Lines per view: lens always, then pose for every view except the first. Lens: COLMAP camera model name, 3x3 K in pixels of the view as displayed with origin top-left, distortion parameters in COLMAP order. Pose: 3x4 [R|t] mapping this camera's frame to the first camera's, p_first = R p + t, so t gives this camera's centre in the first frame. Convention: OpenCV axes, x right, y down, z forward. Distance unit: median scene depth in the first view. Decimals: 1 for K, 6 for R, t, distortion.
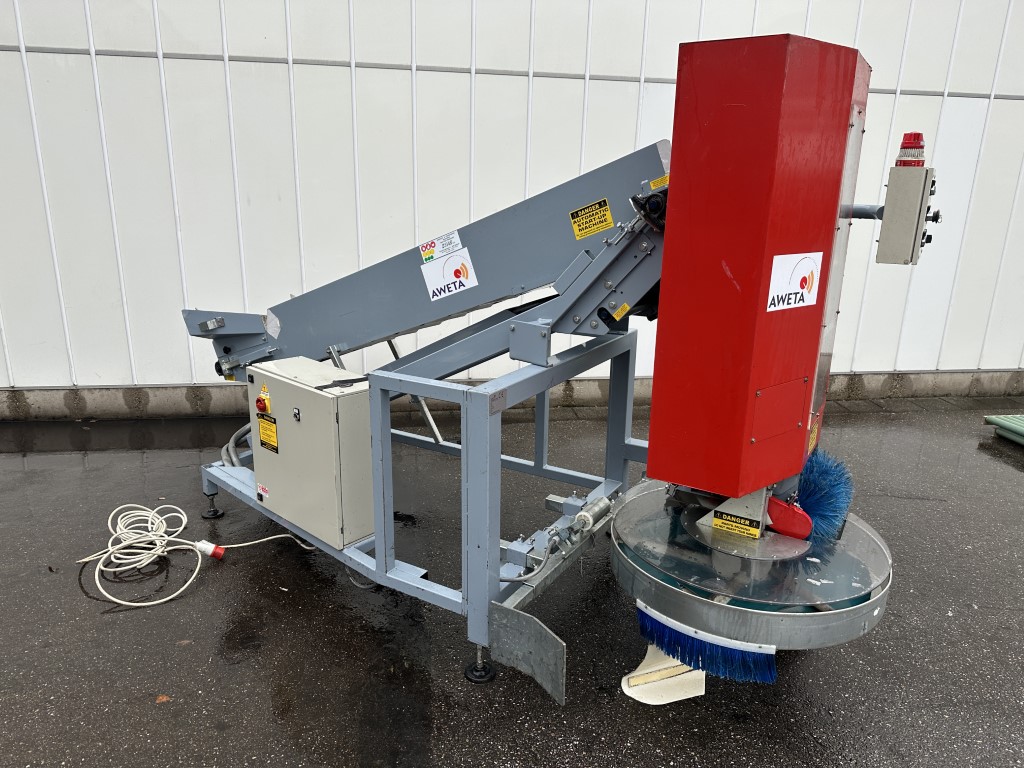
lens RADIAL K [[720.7, 0, 512.0], [0, 720.7, 384.0], [0, 0, 1]] dist [0.063126, -0.112157]
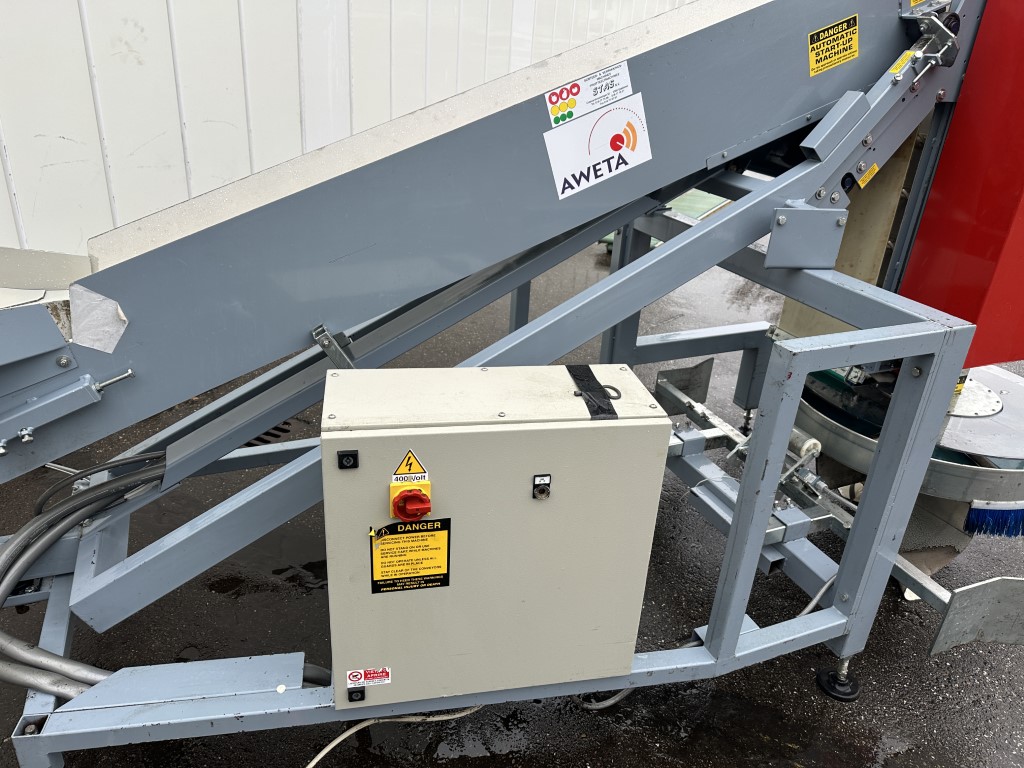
lens RADIAL K [[720.7, 0, 512.0], [0, 720.7, 384.0], [0, 0, 1]] dist [0.063126, -0.112157]
pose [[0.579504, -0.324184, 0.747716, -0.612817], [0.169620, 0.945364, 0.278417, -0.146394], [-0.797122, -0.034516, 0.602831, 0.716276]]
